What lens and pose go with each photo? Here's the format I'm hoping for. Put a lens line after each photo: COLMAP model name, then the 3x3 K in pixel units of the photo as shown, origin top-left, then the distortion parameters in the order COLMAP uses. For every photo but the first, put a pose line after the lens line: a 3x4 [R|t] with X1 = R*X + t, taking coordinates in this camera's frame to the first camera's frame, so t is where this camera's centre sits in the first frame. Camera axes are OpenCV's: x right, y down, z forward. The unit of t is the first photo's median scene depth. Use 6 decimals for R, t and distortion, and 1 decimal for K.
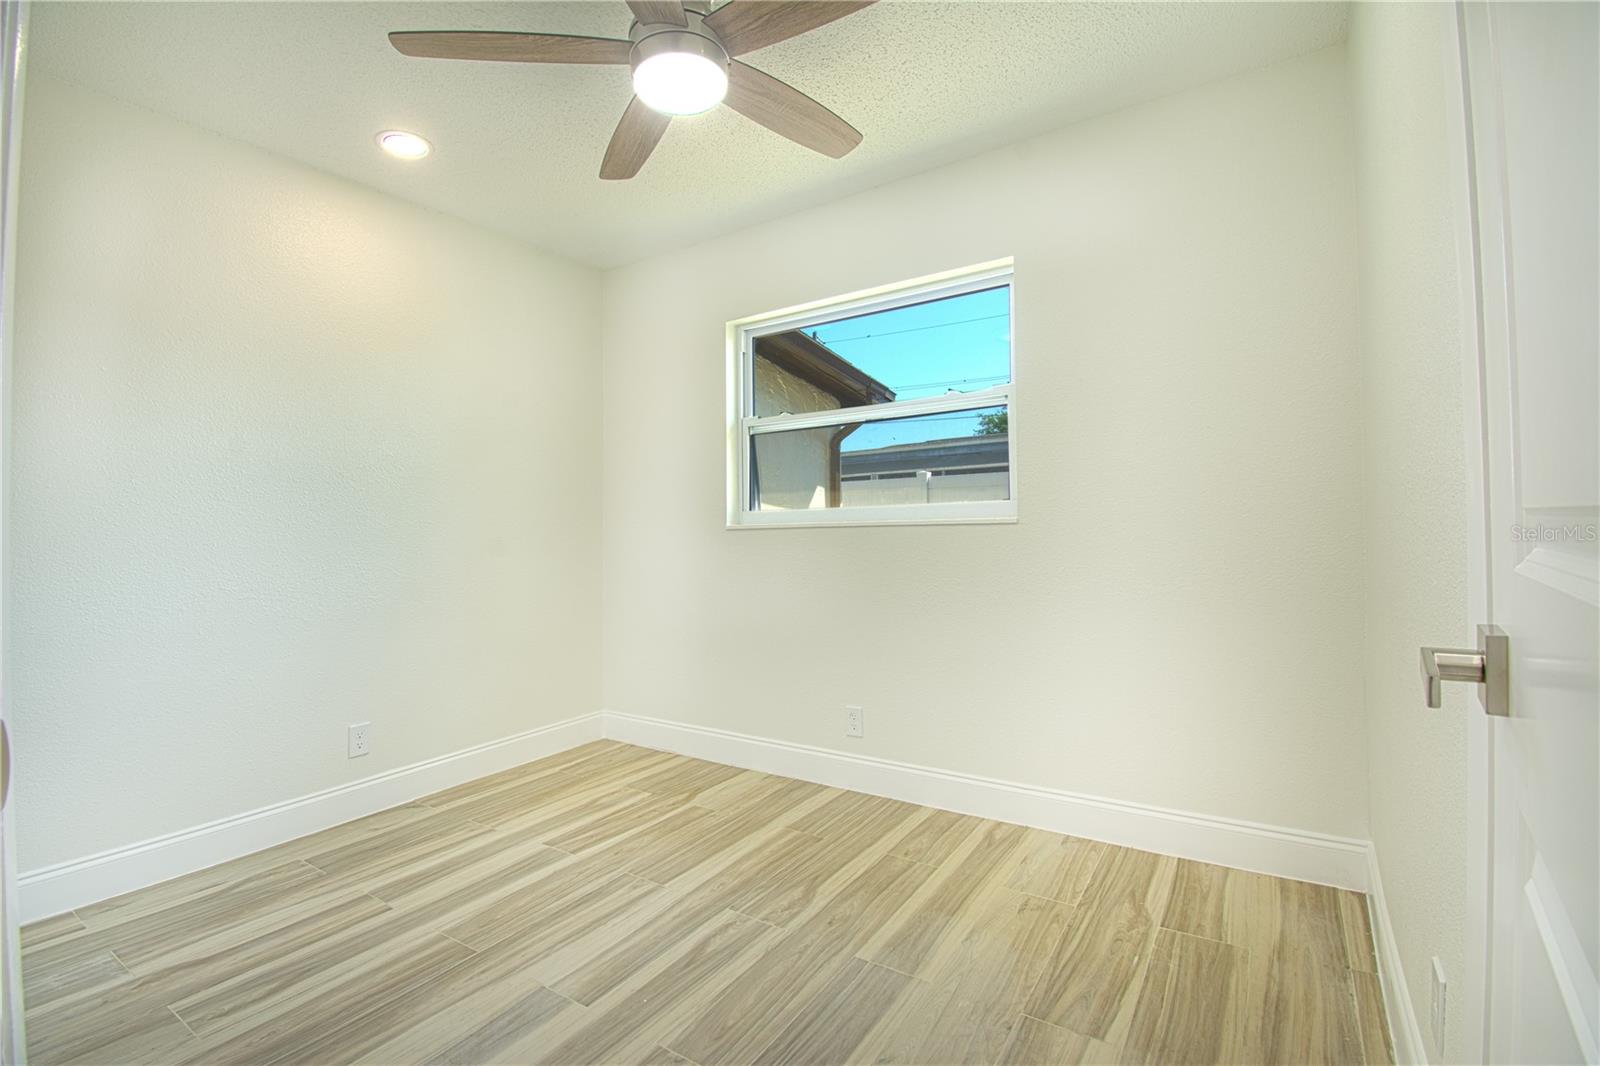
lens RADIAL K [[710.9, 0, 802.5], [0, 710.9, 528.1], [0, 0, 1]] dist [0.020678, -0.025939]
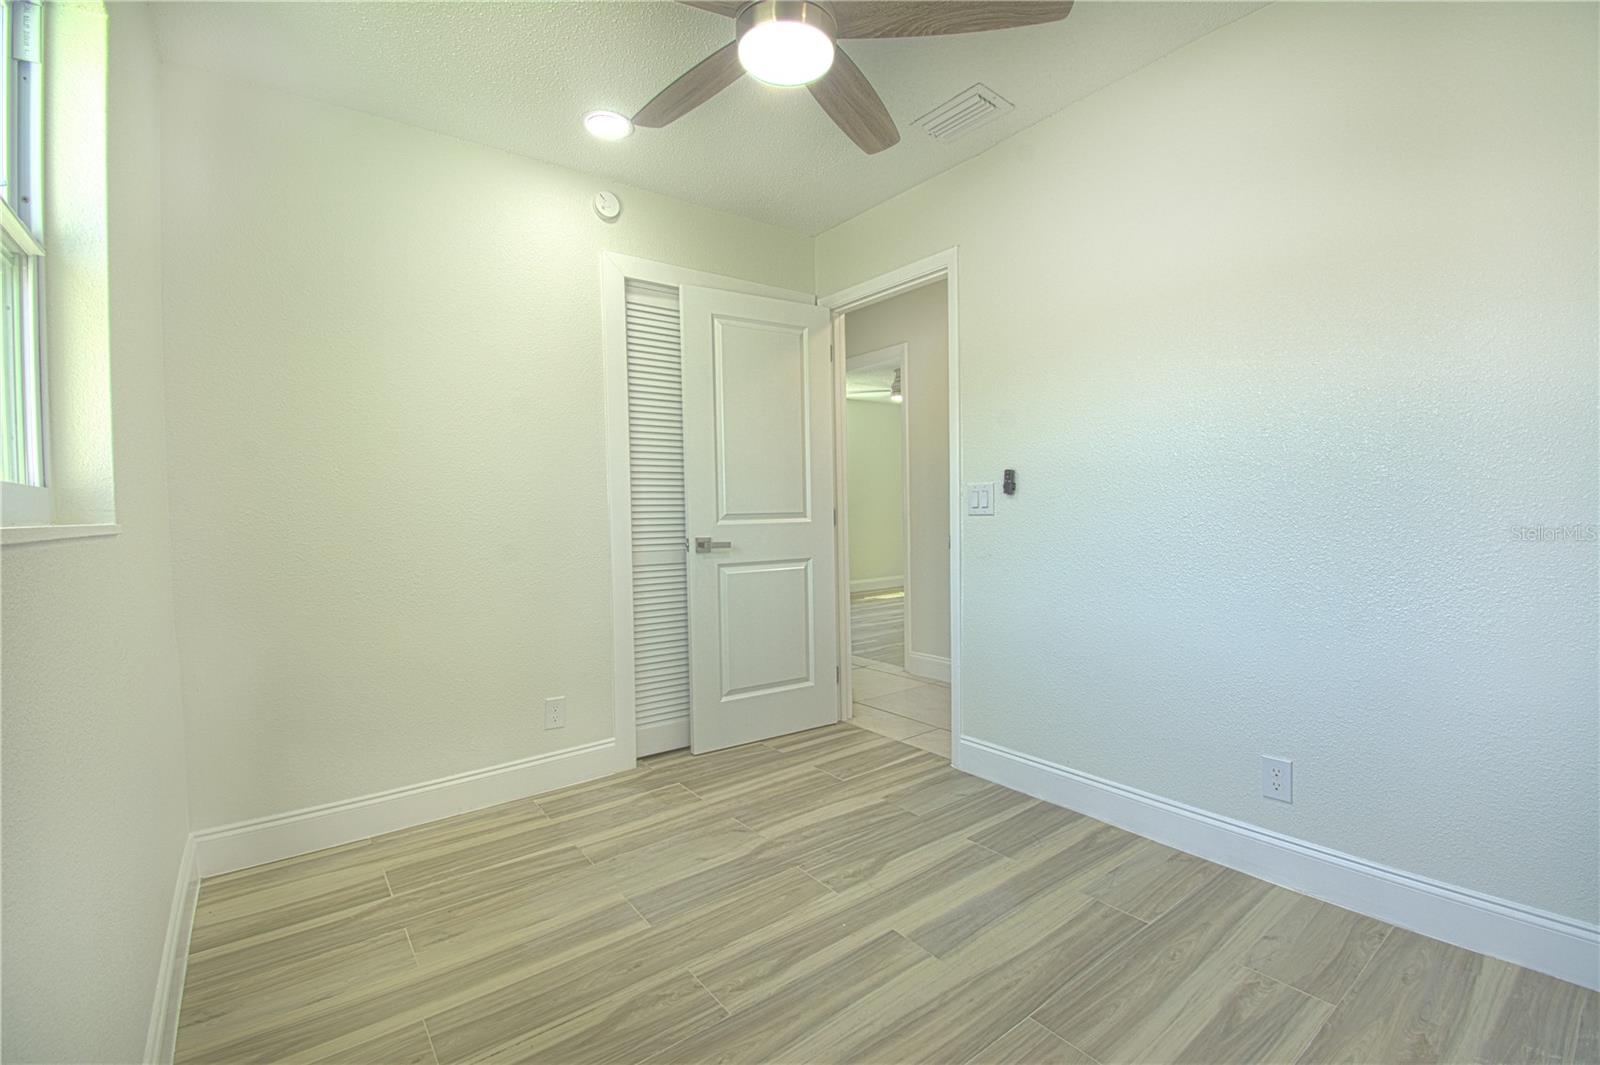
lens RADIAL K [[710.9, 0, 802.5], [0, 710.9, 527.6], [0, 0, 1]] dist [0.020678, -0.025939]
pose [[-0.941727, 0.032943, 0.334761, -0.505281], [0.039304, 0.999152, 0.012244, -0.001283], [-0.334074, 0.024688, -0.942223, 1.873201]]
